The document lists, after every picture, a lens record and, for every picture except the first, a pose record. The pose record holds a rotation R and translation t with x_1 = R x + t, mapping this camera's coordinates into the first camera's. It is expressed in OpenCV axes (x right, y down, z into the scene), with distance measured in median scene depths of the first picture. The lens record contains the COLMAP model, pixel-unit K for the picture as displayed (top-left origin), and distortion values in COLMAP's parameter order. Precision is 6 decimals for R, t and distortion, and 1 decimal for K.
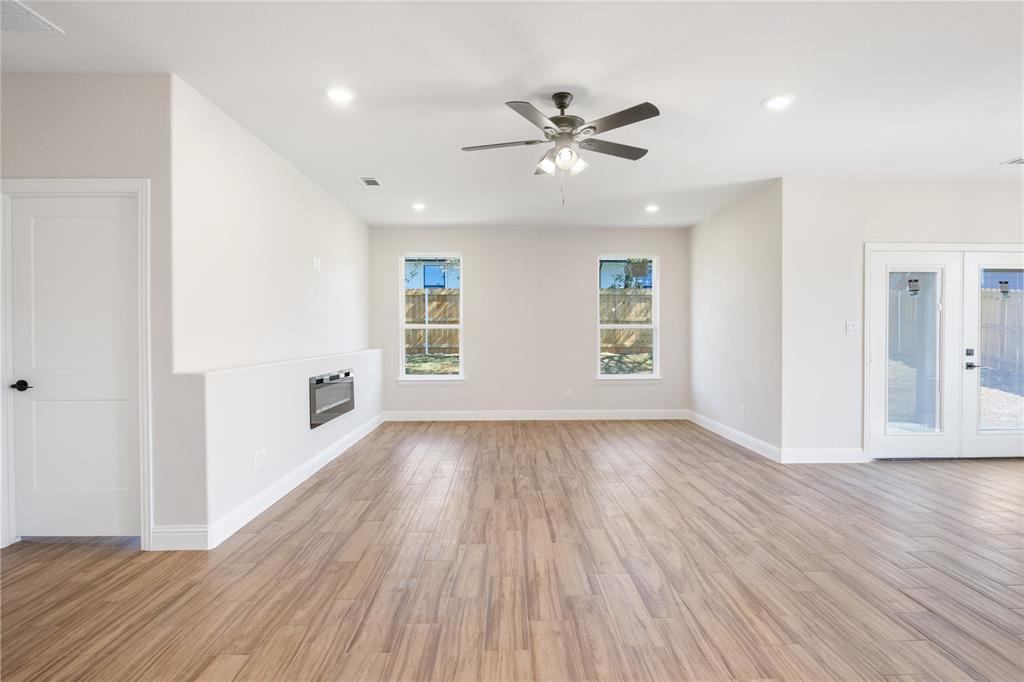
lens RADIAL K [[509.4, 0, 512.0], [0, 509.4, 341.0], [0, 0, 1]] dist [-0.004098, -0.000746]
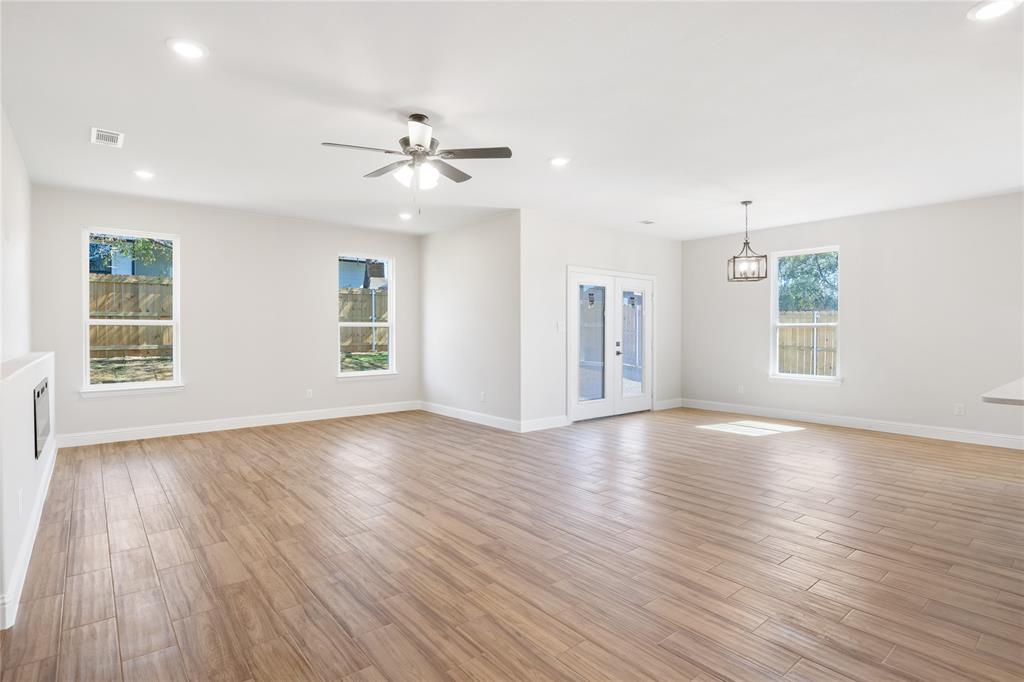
lens RADIAL K [[517.4, 0, 512.0], [0, 517.4, 341.0], [0, 0, 1]] dist [-0.003027, -0.000482]
pose [[0.787377, -0.009509, 0.616398, -0.288452], [0.008569, 0.999953, 0.004480, 0.003674], [-0.616412, 0.001755, 0.787422, -0.010986]]
